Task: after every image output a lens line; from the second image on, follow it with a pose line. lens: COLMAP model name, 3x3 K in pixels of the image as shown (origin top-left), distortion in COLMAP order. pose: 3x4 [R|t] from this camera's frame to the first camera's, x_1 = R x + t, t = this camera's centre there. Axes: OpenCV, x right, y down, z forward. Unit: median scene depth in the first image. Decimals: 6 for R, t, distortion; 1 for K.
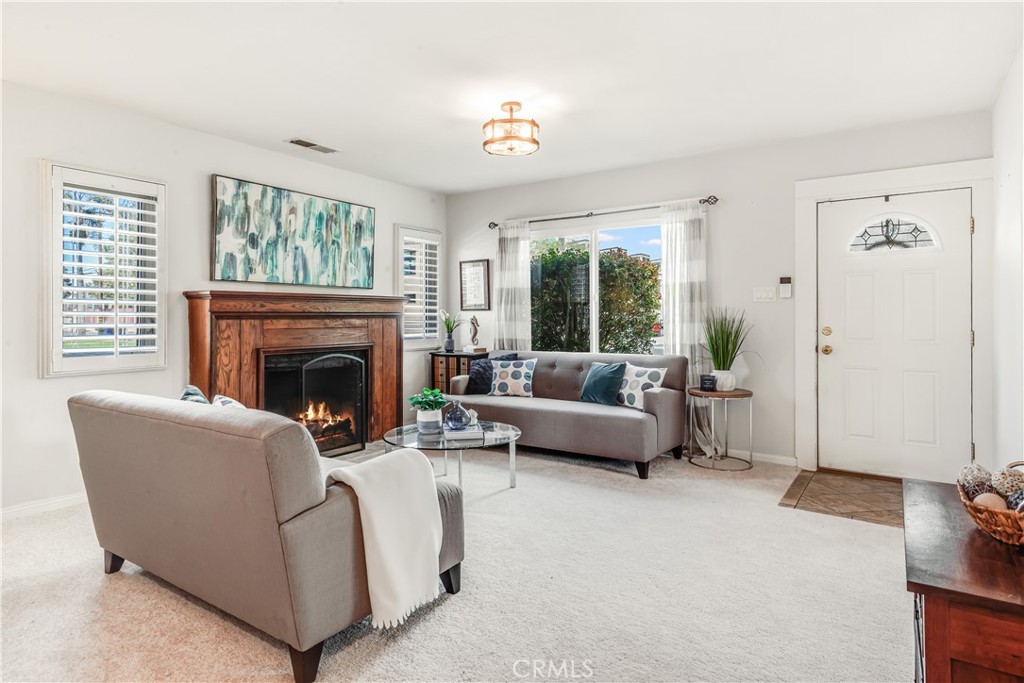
lens RADIAL K [[573.8, 0, 512.1], [0, 573.8, 317.0], [0, 0, 1]] dist [0.000152, -0.000145]
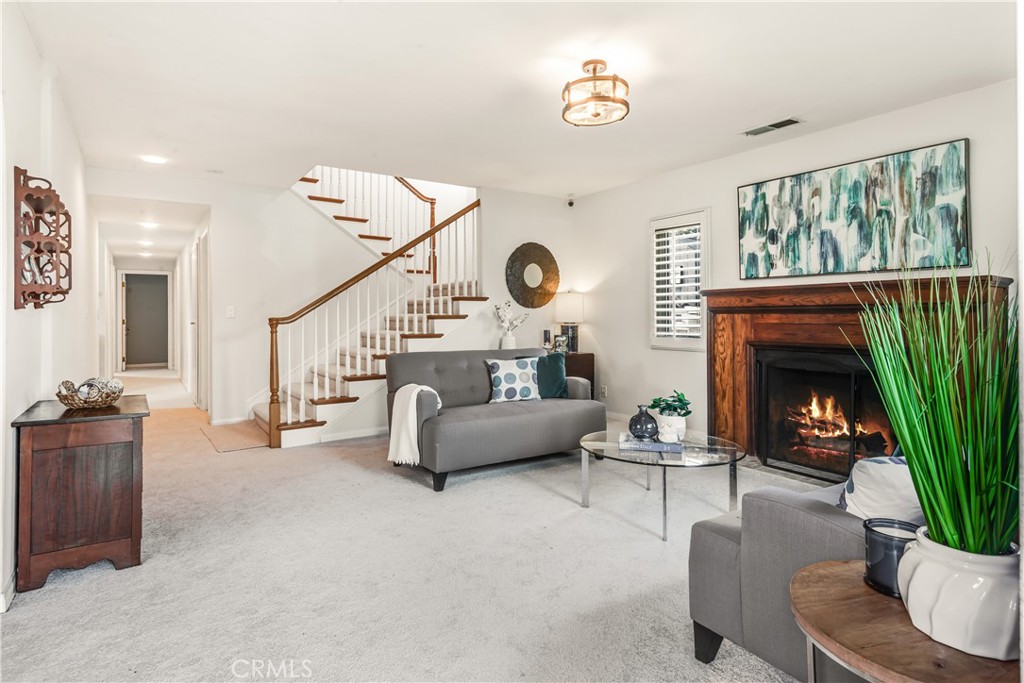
lens RADIAL K [[555.5, 0, 523.8], [0, 555.5, 314.3], [0, 0, 1]] dist [-0.000669, -0.000720]
pose [[-0.381986, 0.005706, -0.924151, 0.615199], [0.006931, 0.999971, 0.003309, -0.001038], [0.924142, -0.005141, -0.382014, 0.937522]]
